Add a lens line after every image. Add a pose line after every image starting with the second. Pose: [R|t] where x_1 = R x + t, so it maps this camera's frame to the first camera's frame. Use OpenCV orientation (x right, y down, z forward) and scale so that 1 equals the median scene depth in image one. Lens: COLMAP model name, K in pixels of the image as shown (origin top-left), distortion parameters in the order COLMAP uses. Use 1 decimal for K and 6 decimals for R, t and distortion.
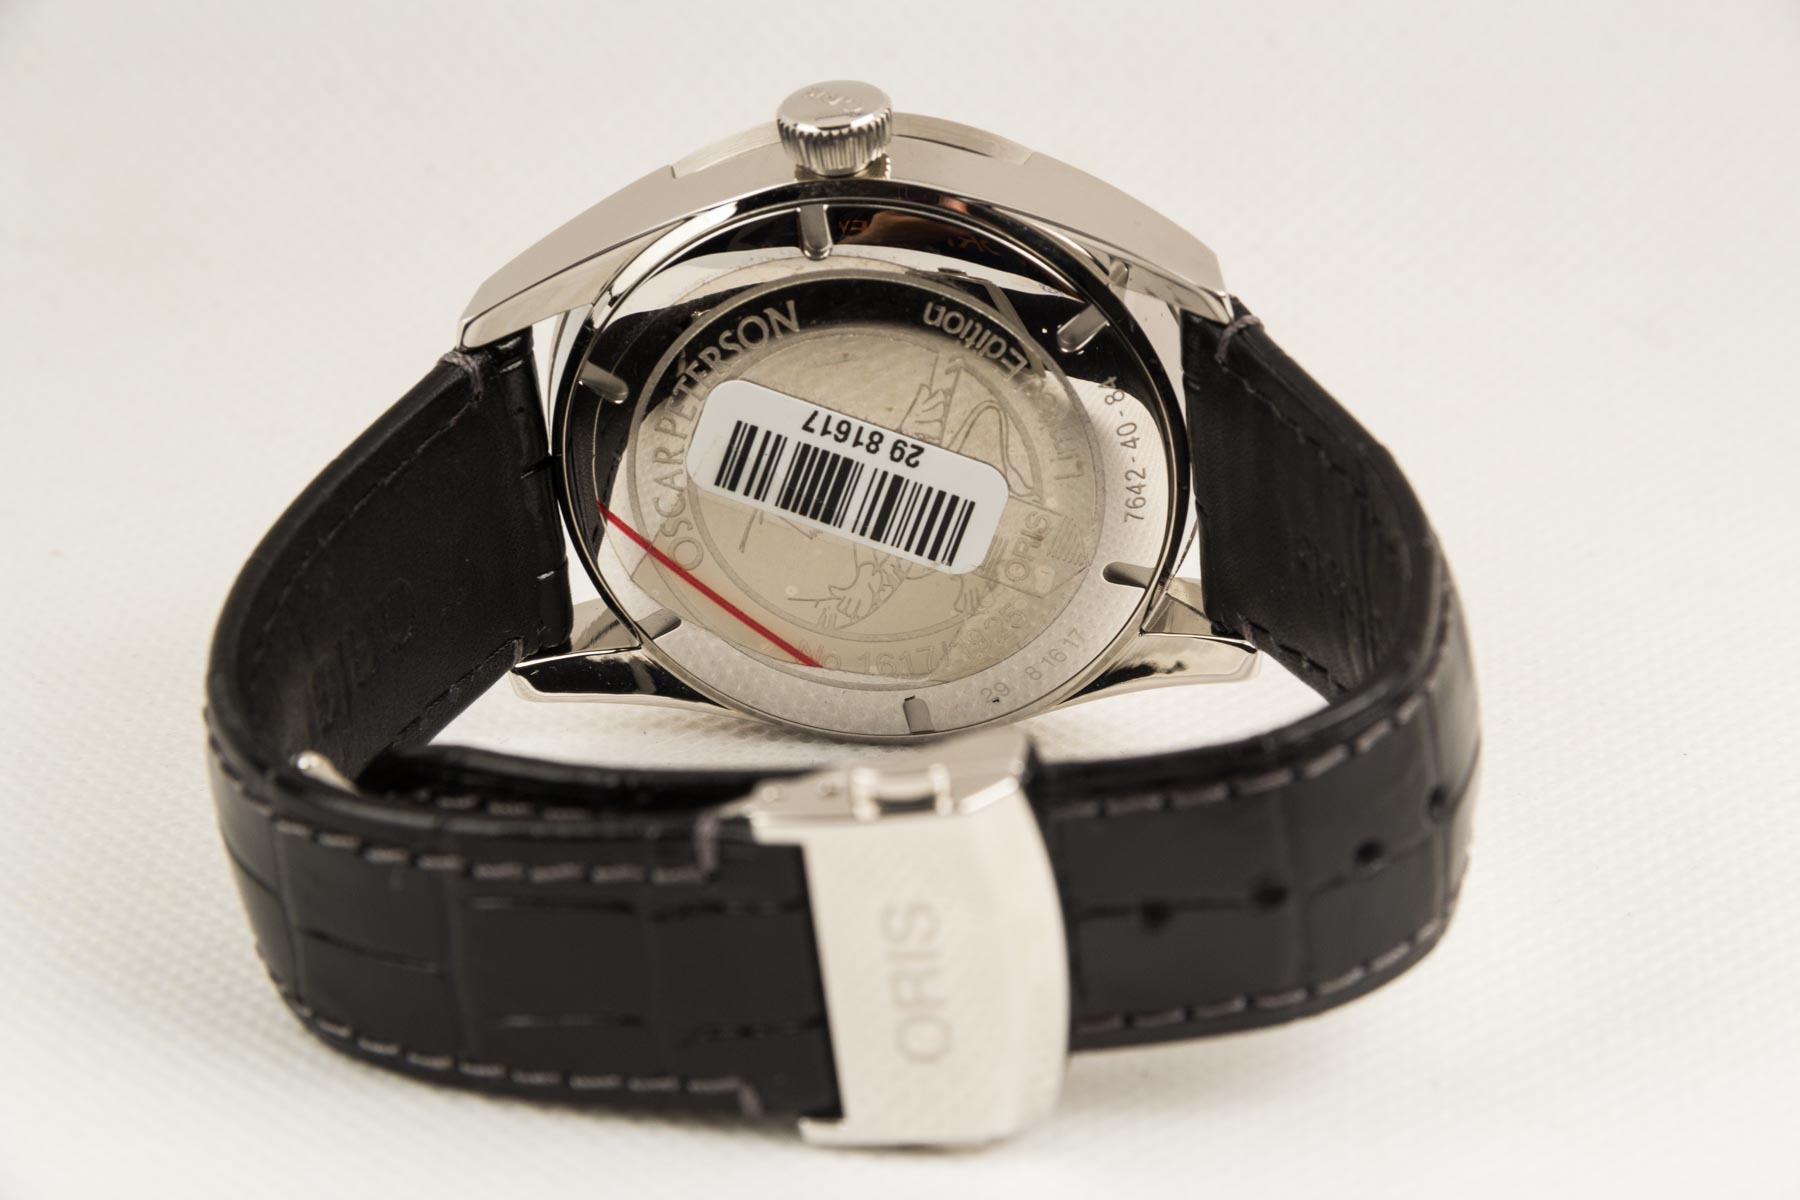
lens RADIAL K [[6746.9, 0, 900.0], [0, 6746.9, 600.0], [0, 0, 1]] dist [-0.115508, -2.244983]
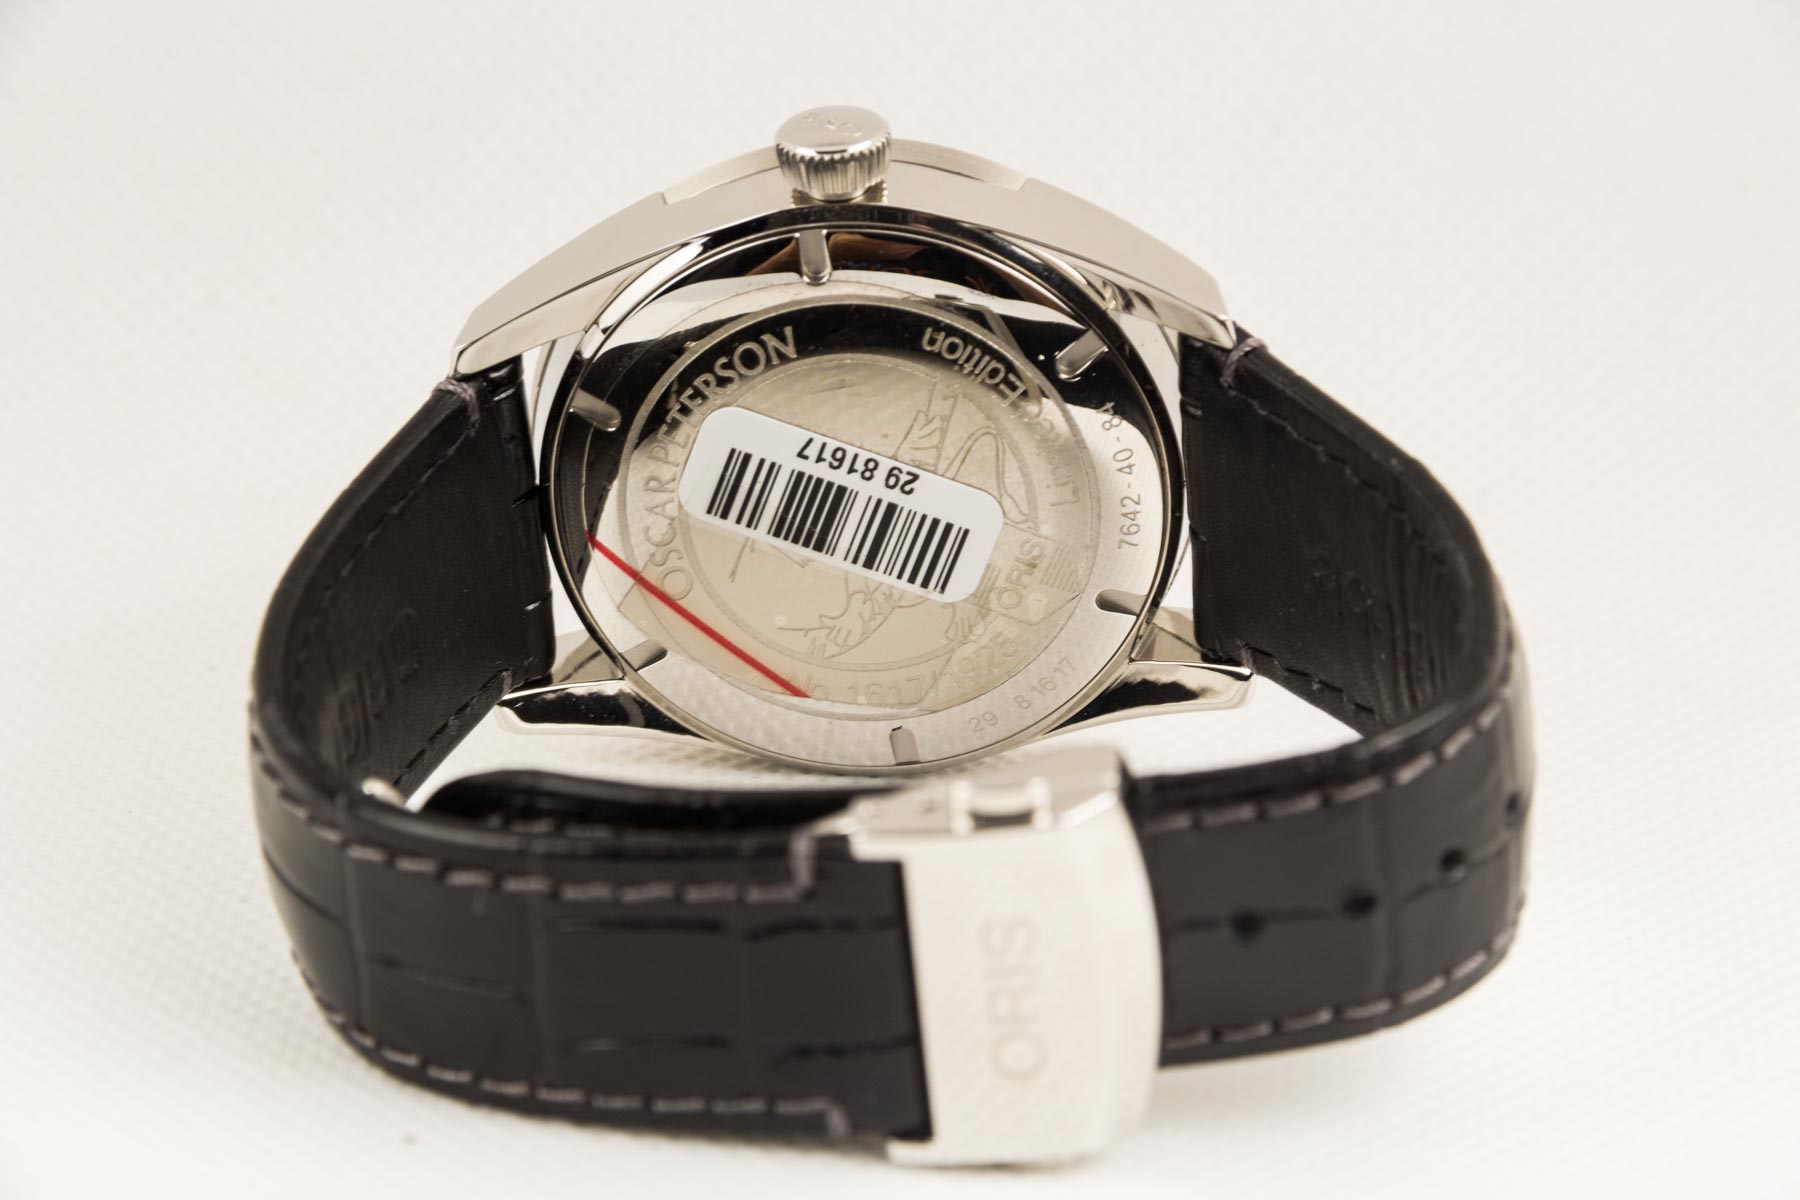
lens RADIAL K [[6746.9, 0, 900.0], [0, 6746.9, 600.0], [0, 0, 1]] dist [-0.115508, -2.244983]
pose [[0.992931, -0.008808, 0.118368, -0.117932], [0.011515, 0.999687, -0.022204, 0.018109], [-0.118136, 0.023410, 0.992722, 0.012776]]
